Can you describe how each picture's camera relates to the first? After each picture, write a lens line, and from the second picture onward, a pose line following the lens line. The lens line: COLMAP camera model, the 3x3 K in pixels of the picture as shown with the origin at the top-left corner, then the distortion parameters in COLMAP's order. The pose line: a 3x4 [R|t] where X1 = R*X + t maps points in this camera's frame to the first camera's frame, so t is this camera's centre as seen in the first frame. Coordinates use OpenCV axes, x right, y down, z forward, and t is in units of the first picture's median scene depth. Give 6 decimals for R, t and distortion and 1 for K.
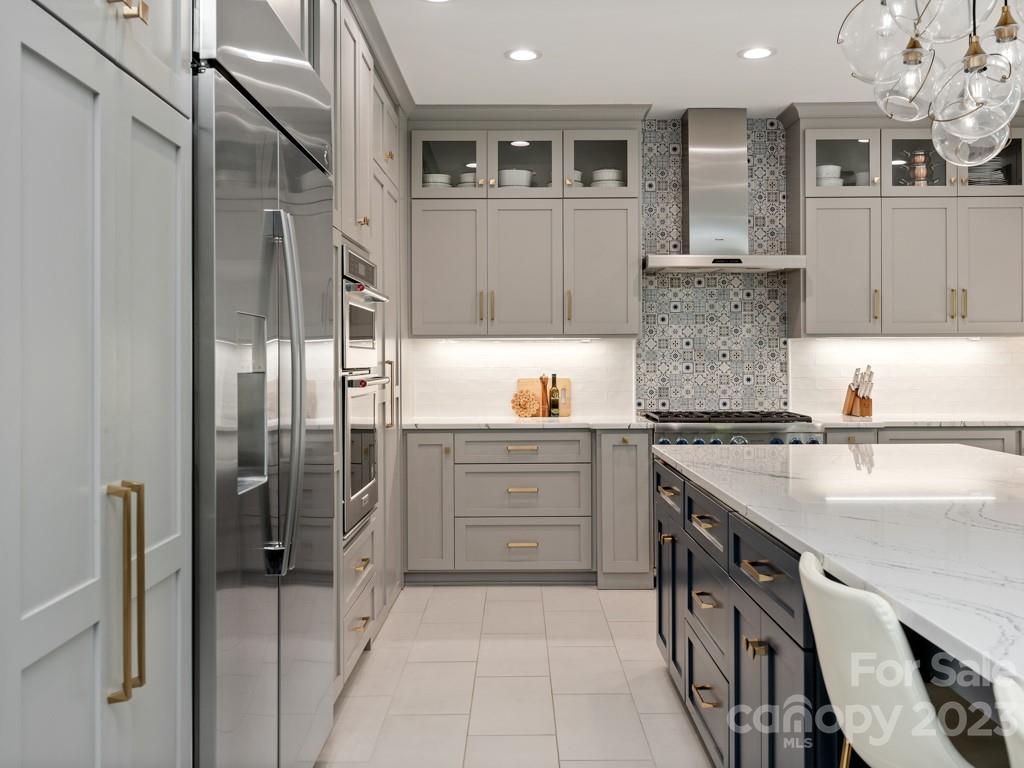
lens RADIAL K [[1076.1, 0, 512.3], [0, 1076.1, 374.2], [0, 0, 1]] dist [-0.003914, 0.000000]
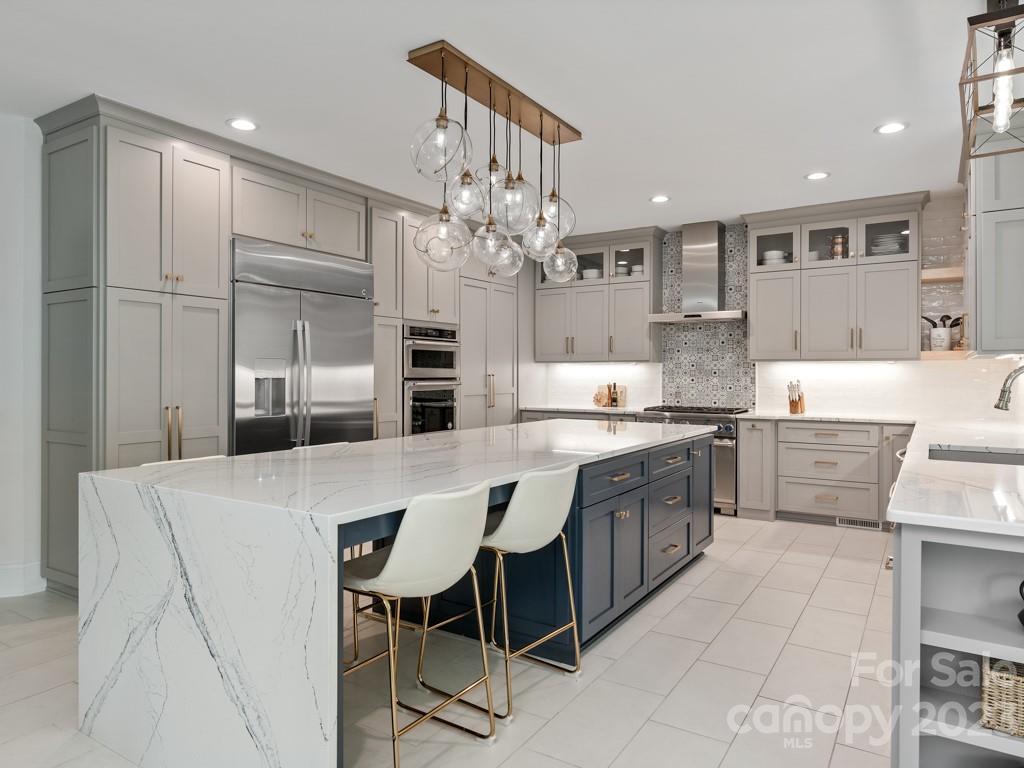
lens RADIAL K [[653.4, 0, 512.4], [0, 653.4, 386.6], [0, 0, 1]] dist [-0.018289, -0.001580]
pose [[0.844882, 0.016667, -0.534693, 0.466223], [-0.013060, 0.999859, 0.010529, -0.002998], [0.534794, -0.001913, 0.844981, 0.004459]]
